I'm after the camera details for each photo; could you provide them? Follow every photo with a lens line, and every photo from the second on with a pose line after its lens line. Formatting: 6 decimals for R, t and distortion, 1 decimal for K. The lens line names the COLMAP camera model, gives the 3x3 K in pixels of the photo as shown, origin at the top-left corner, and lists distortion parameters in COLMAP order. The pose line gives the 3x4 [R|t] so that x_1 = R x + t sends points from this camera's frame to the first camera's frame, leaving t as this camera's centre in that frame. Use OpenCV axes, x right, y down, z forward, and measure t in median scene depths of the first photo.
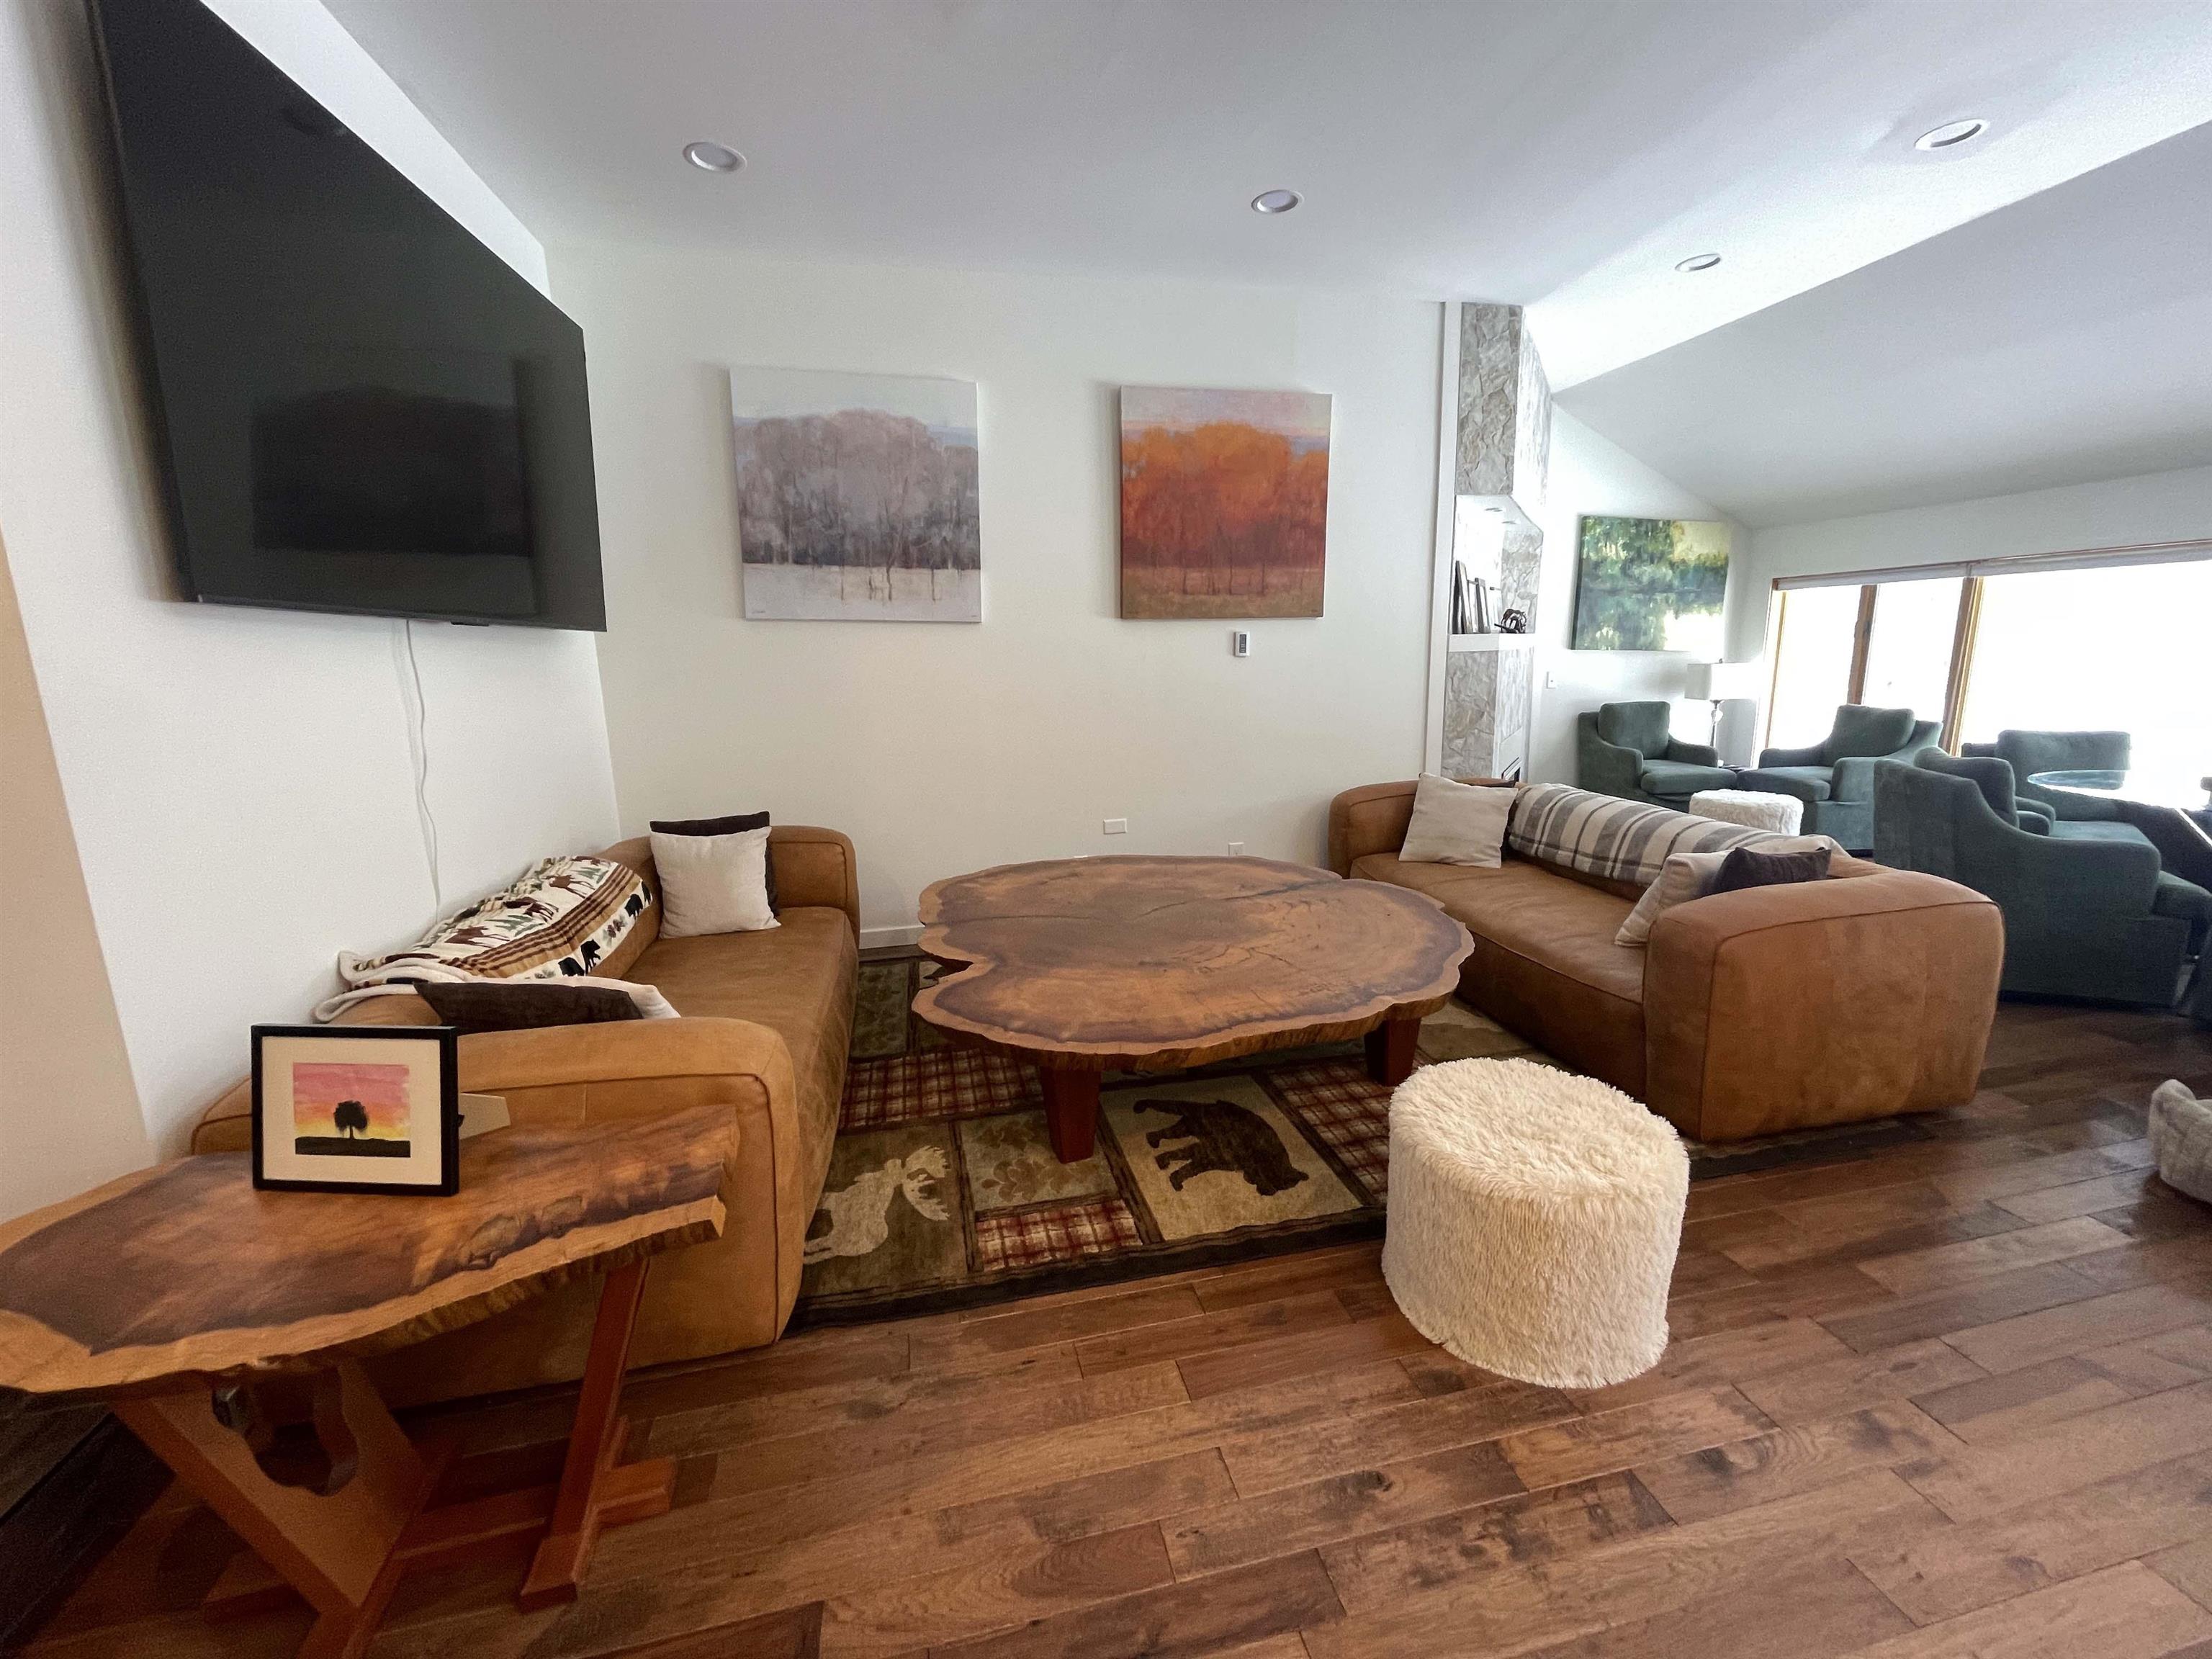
lens RADIAL K [[892.3, 0, 1093.6], [0, 892.3, 828.9], [0, 0, 1]] dist [0.001015, 0.000120]
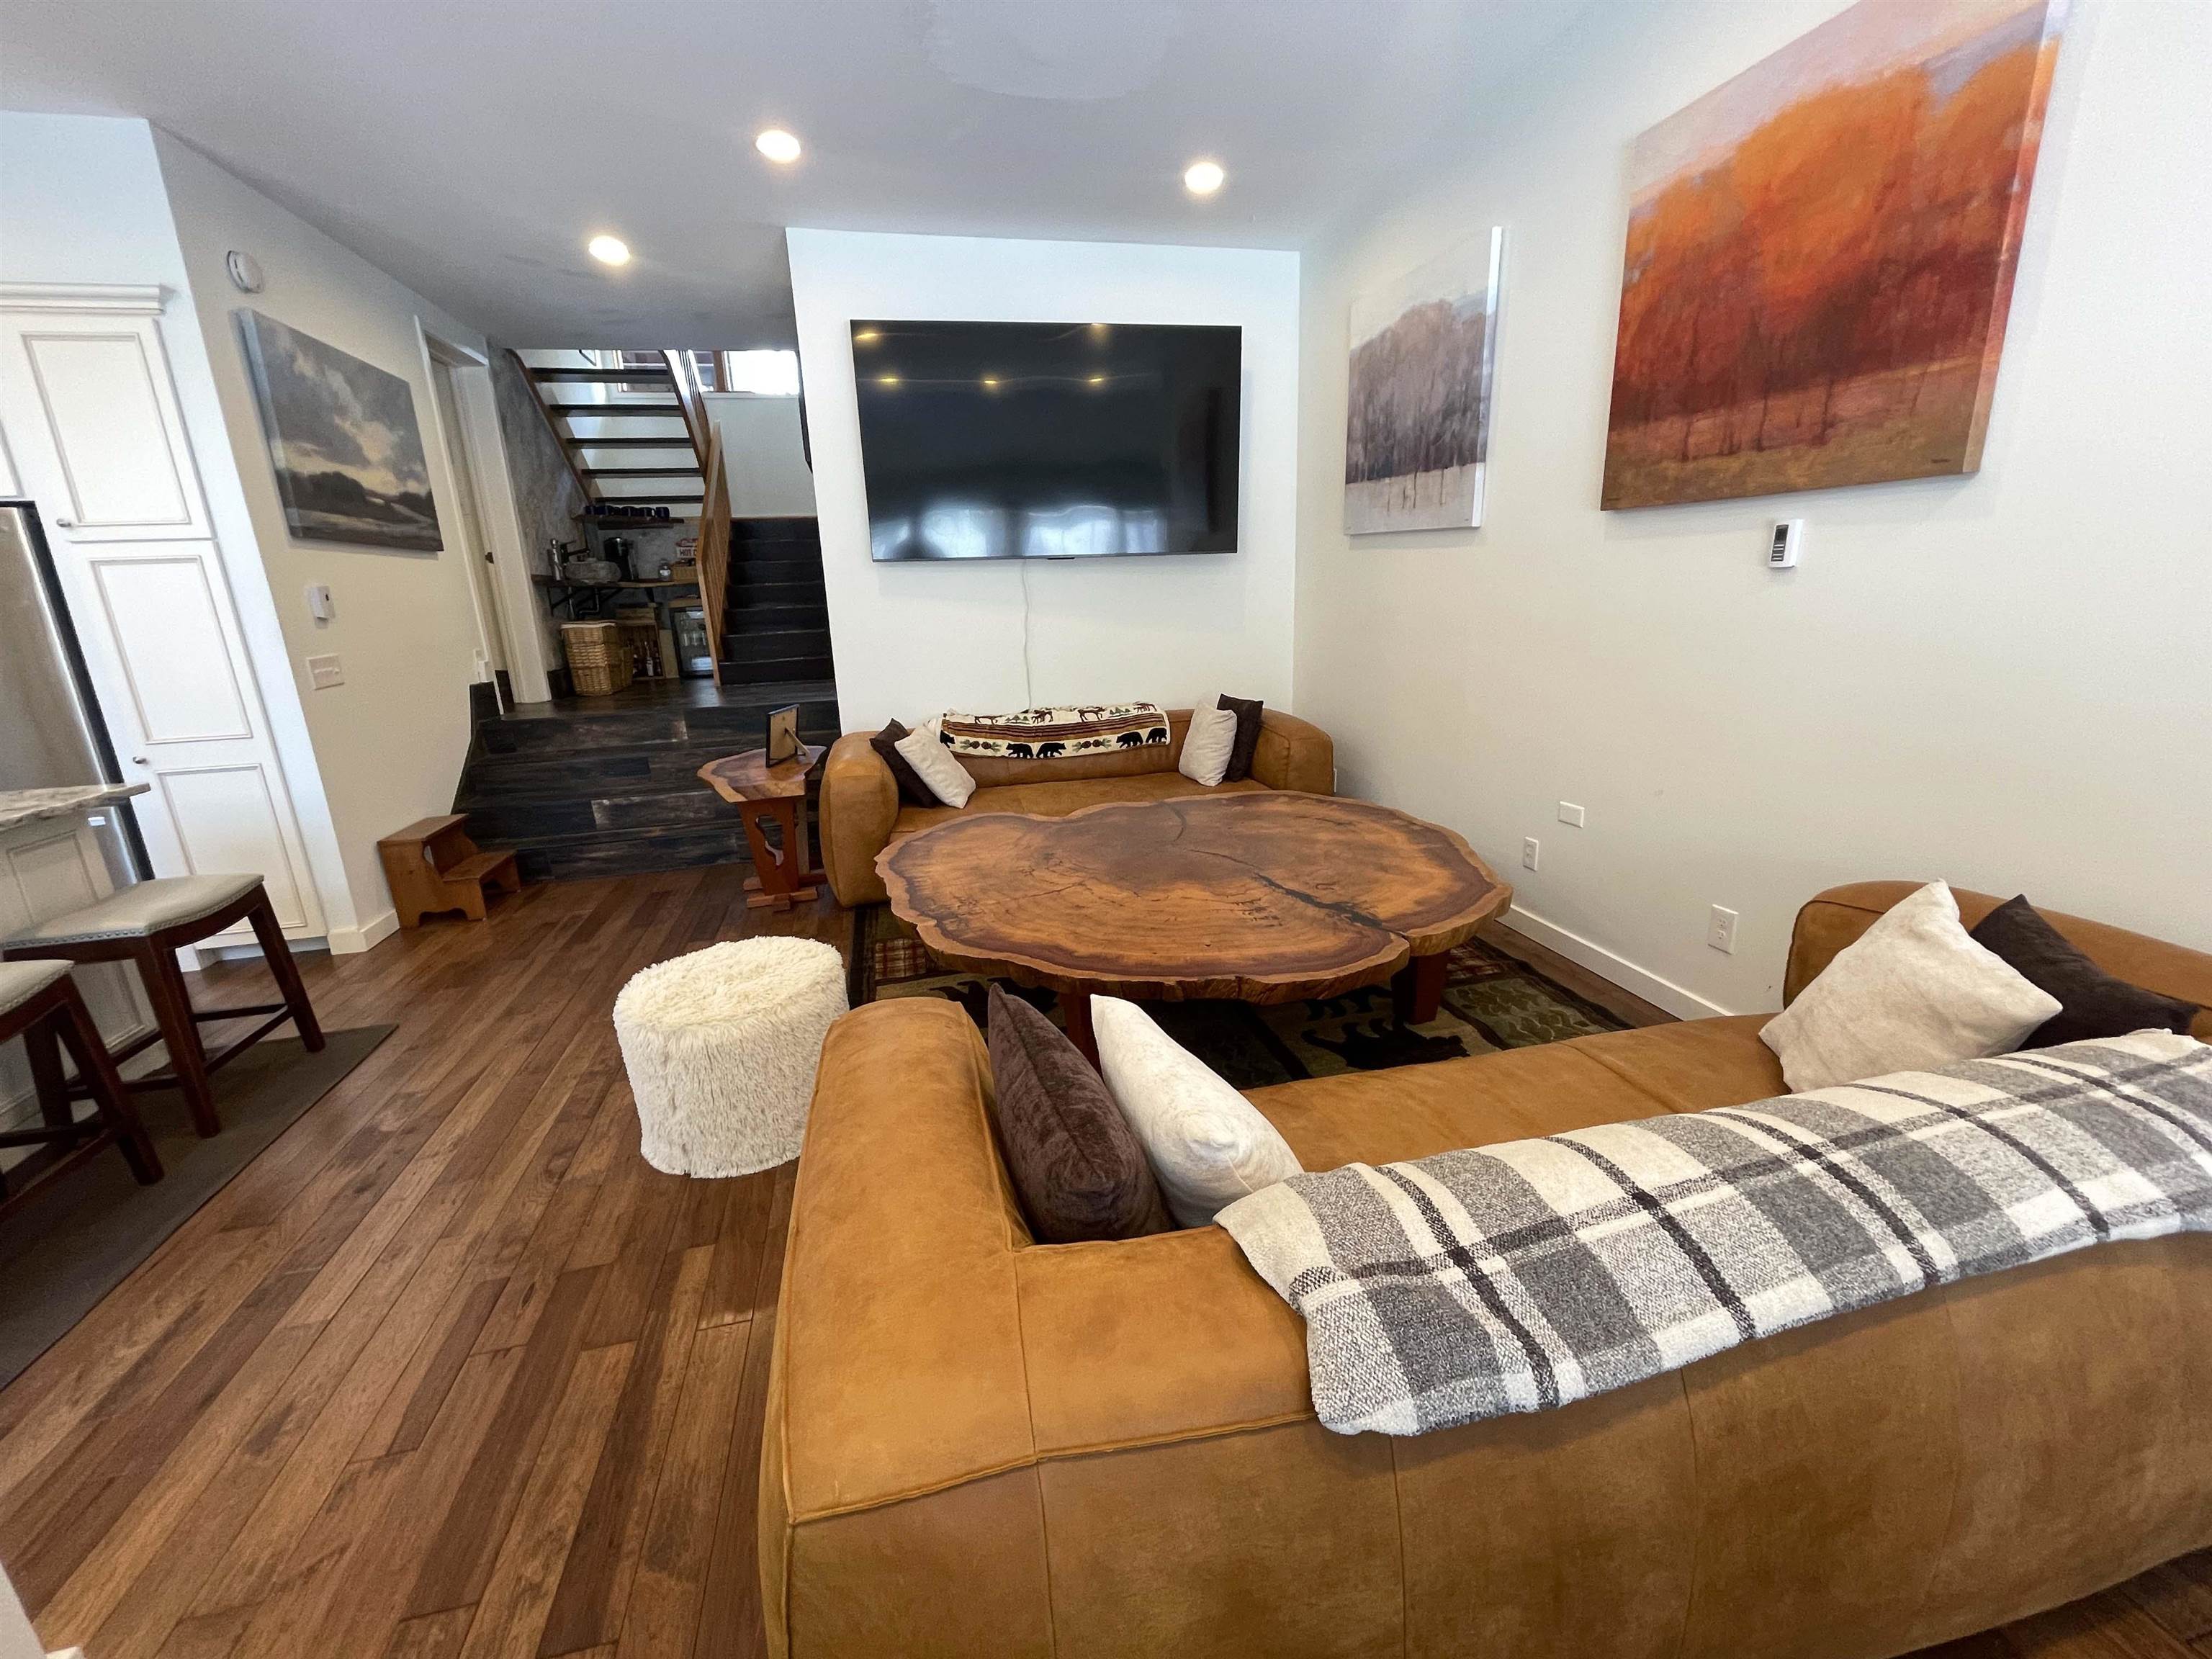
lens RADIAL K [[892.3, 0, 1096.9], [0, 892.3, 822.4], [0, 0, 1]] dist [0.001015, 0.000120]
pose [[0.034910, 0.277208, -0.960176, 0.773307], [-0.165221, 0.949142, 0.268015, -0.139136], [0.985638, 0.149285, 0.078935, 0.646734]]
